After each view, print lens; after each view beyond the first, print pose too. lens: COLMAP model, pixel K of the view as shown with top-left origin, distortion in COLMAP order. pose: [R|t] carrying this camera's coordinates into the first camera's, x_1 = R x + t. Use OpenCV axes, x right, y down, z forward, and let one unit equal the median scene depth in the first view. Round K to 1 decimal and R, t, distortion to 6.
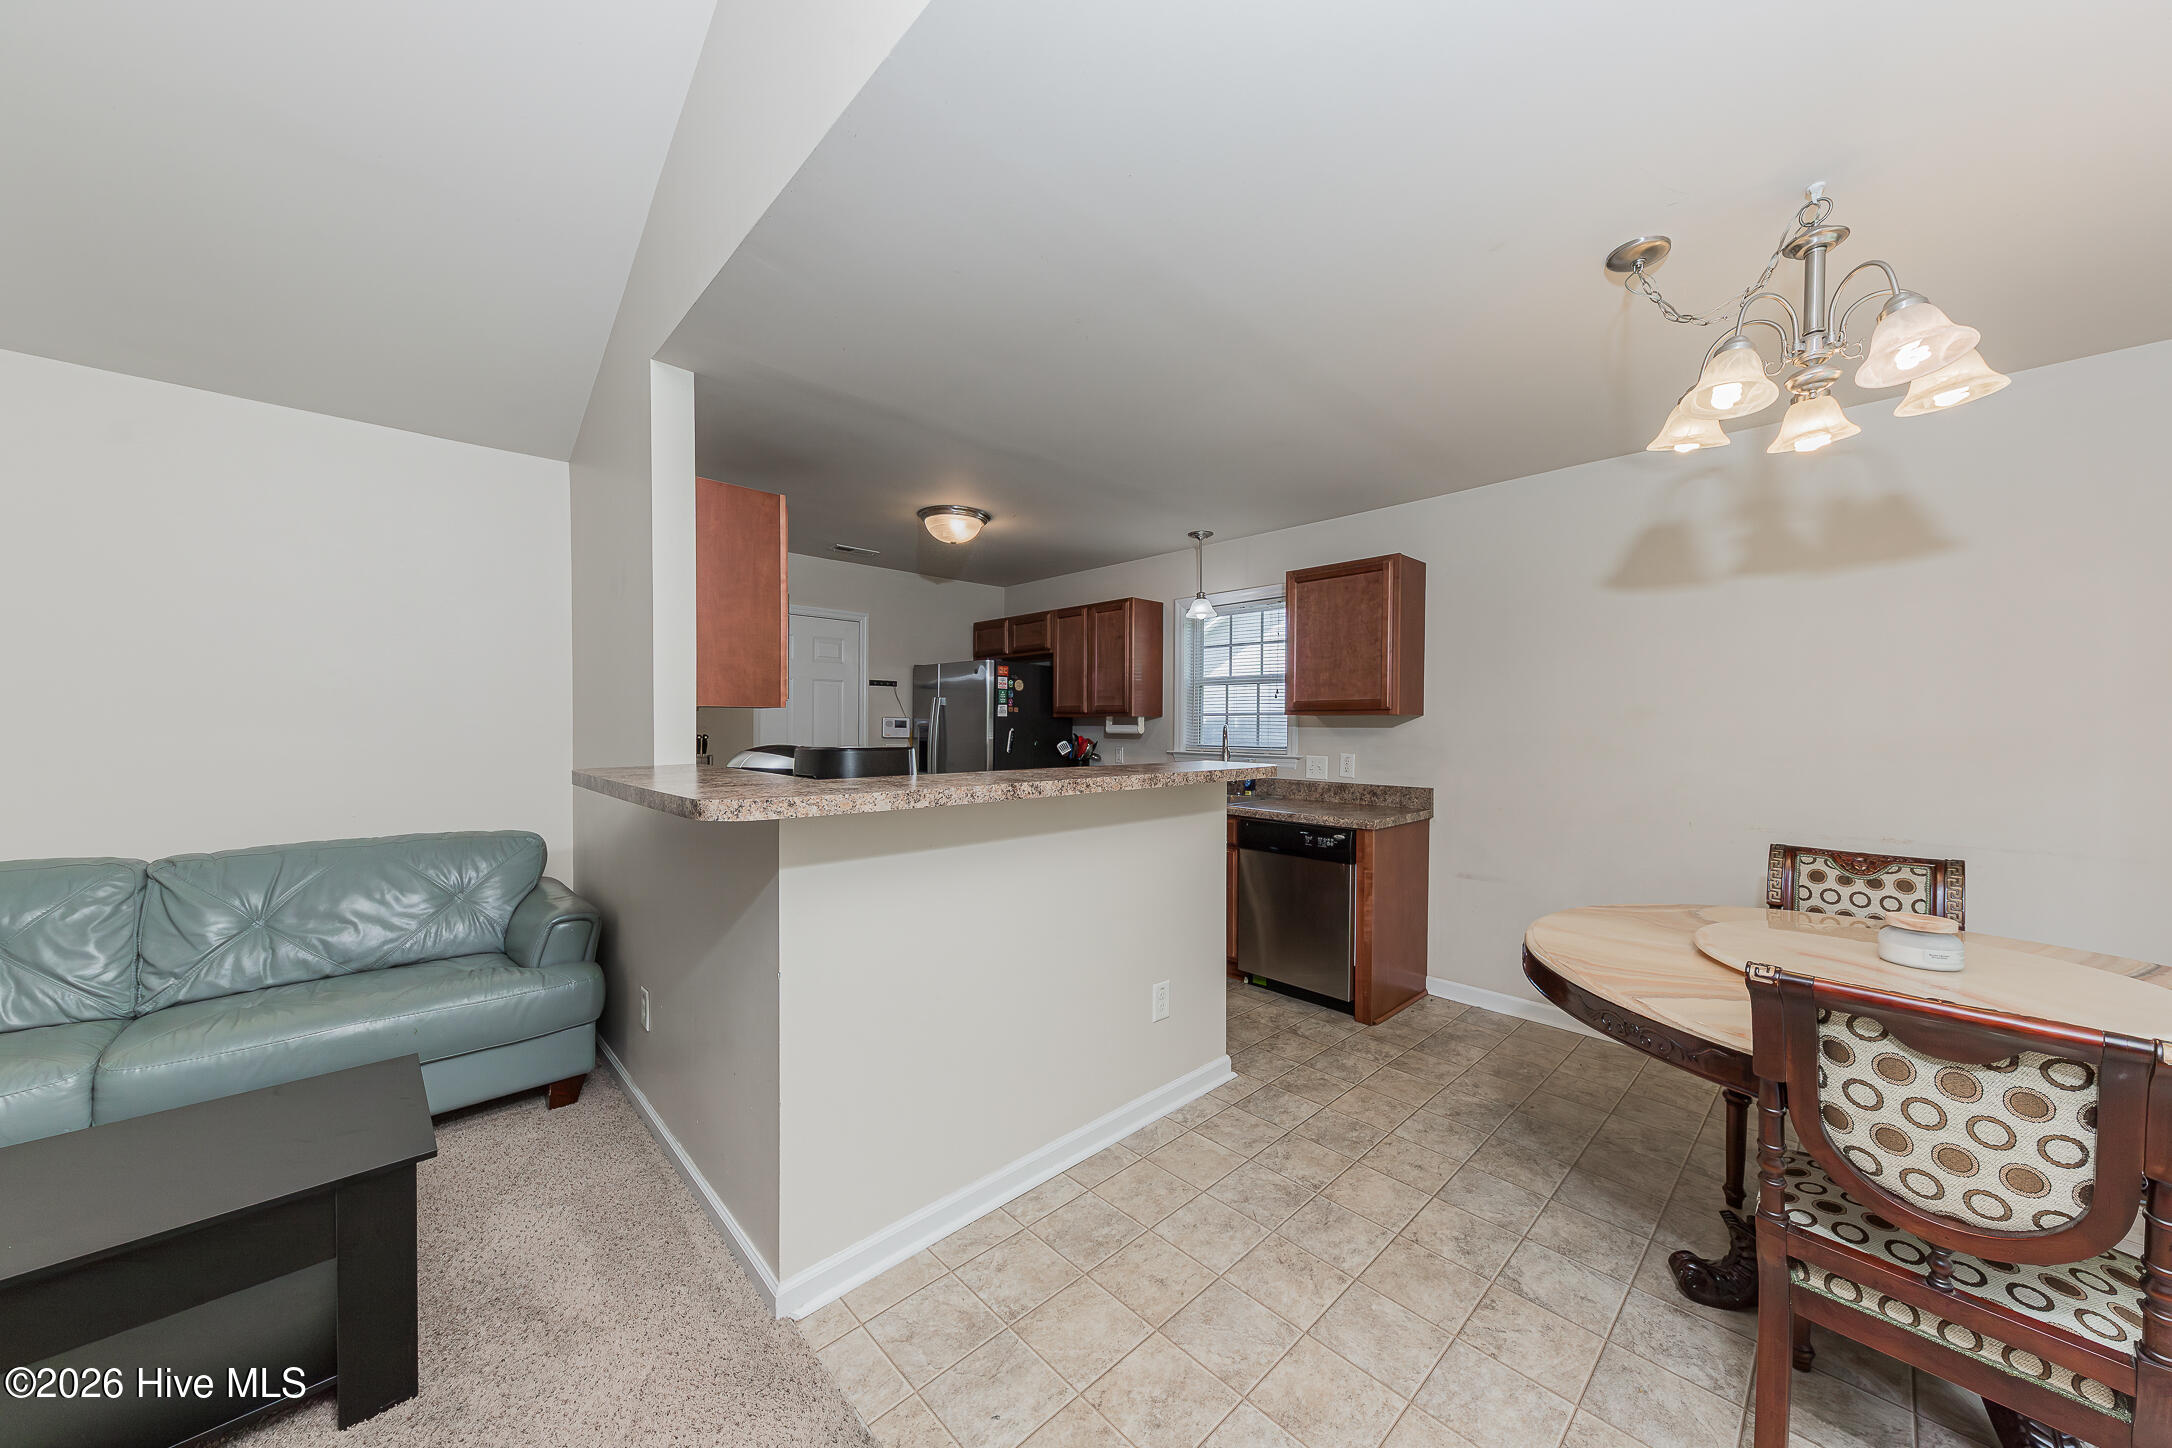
lens RADIAL K [[743.6, 0, 1093.1], [0, 743.6, 735.6], [0, 0, 1]] dist [0.008906, -0.003133]
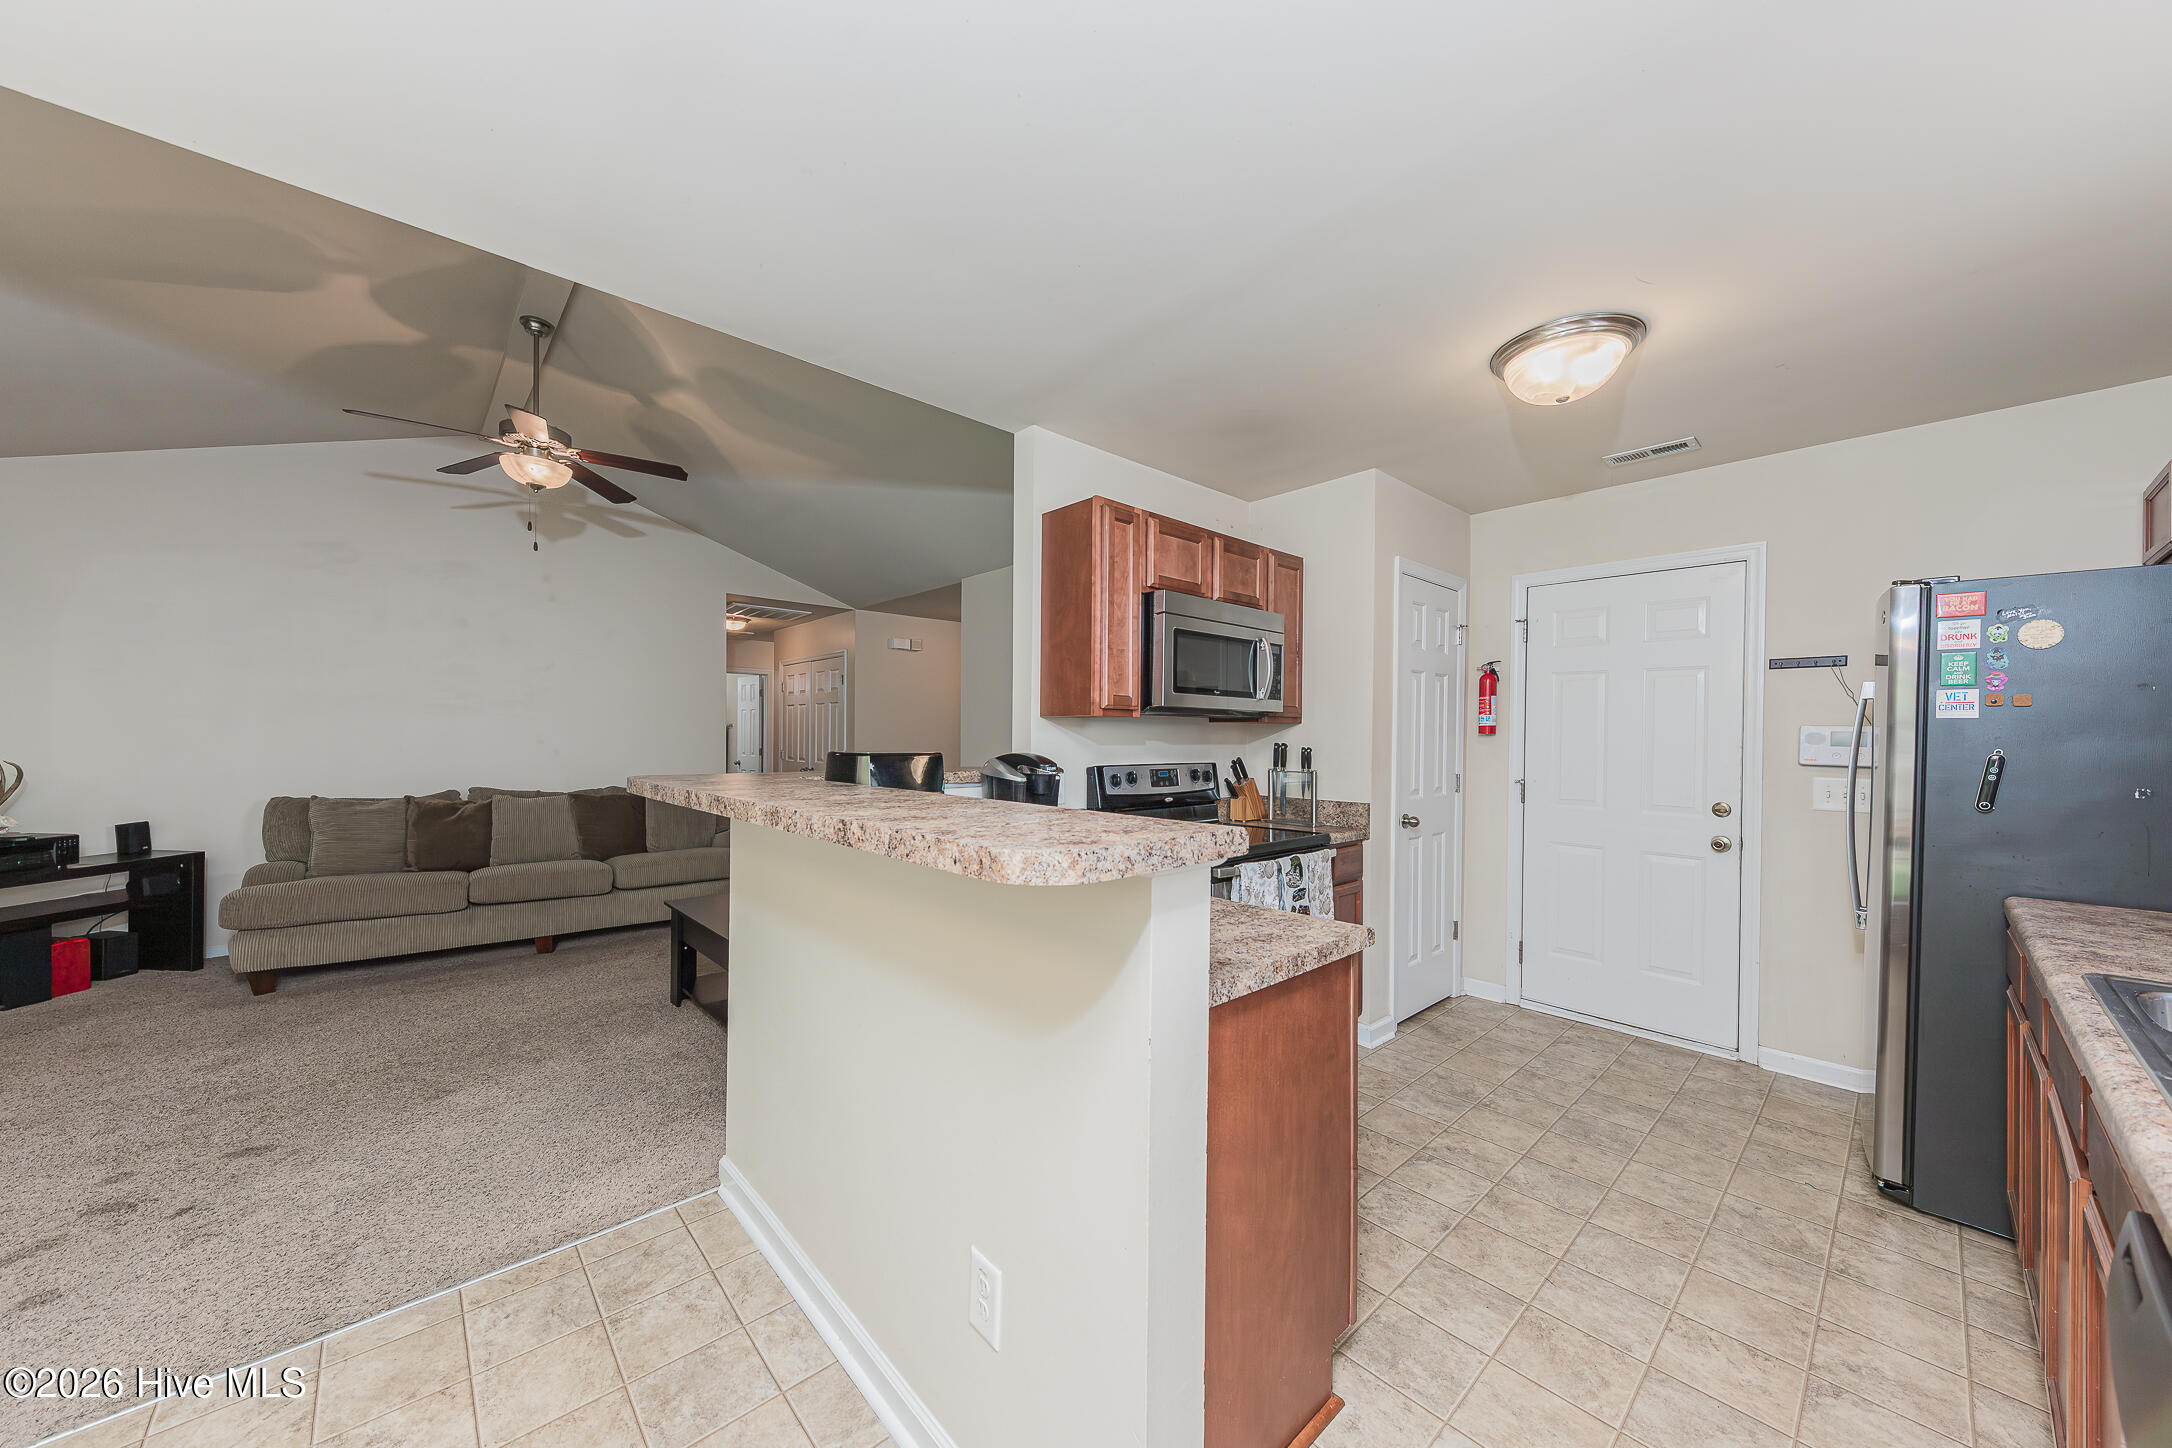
lens RADIAL K [[743.6, 0, 1091.7], [0, 743.6, 737.8], [0, 0, 1]] dist [0.008906, -0.003133]
pose [[-0.020511, -0.003273, -0.999784, 0.434443], [-0.023085, 0.999730, -0.002799, -0.005482], [0.999523, 0.023023, -0.020581, 0.813503]]
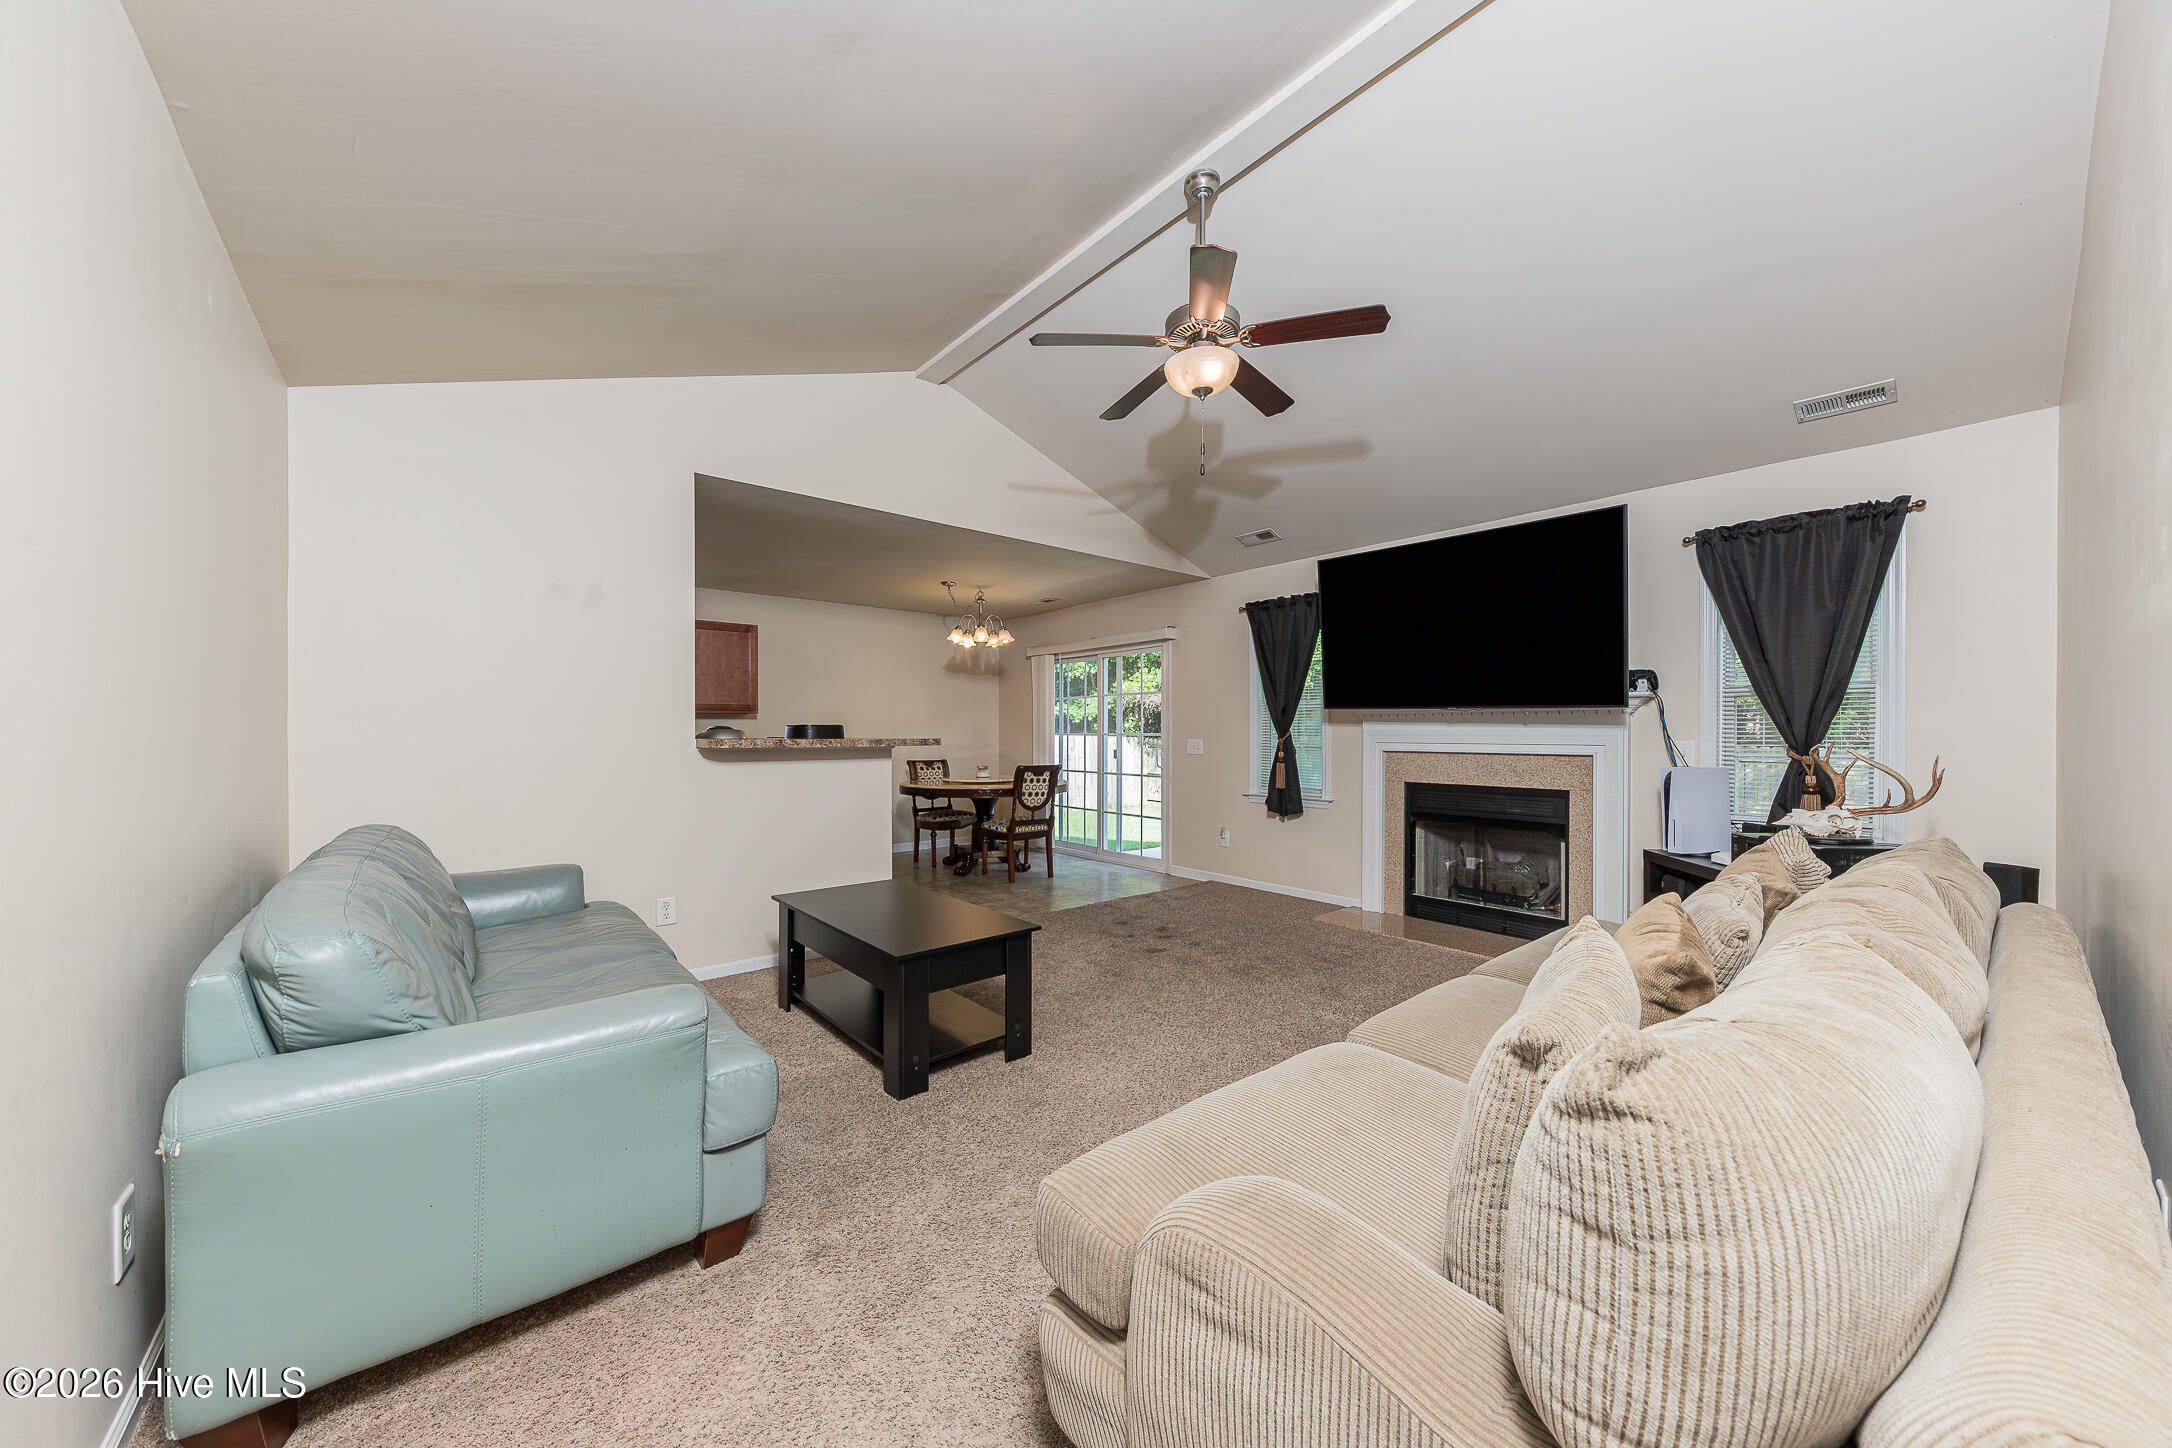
lens RADIAL K [[743.6, 0, 1104.2], [0, 743.6, 737.6], [0, 0, 1]] dist [0.008906, -0.003133]
pose [[0.043431, -0.011368, 0.998992, -1.439173], [0.015568, 0.999822, 0.010701, 0.024990], [-0.998935, 0.015088, 0.043600, 0.070960]]
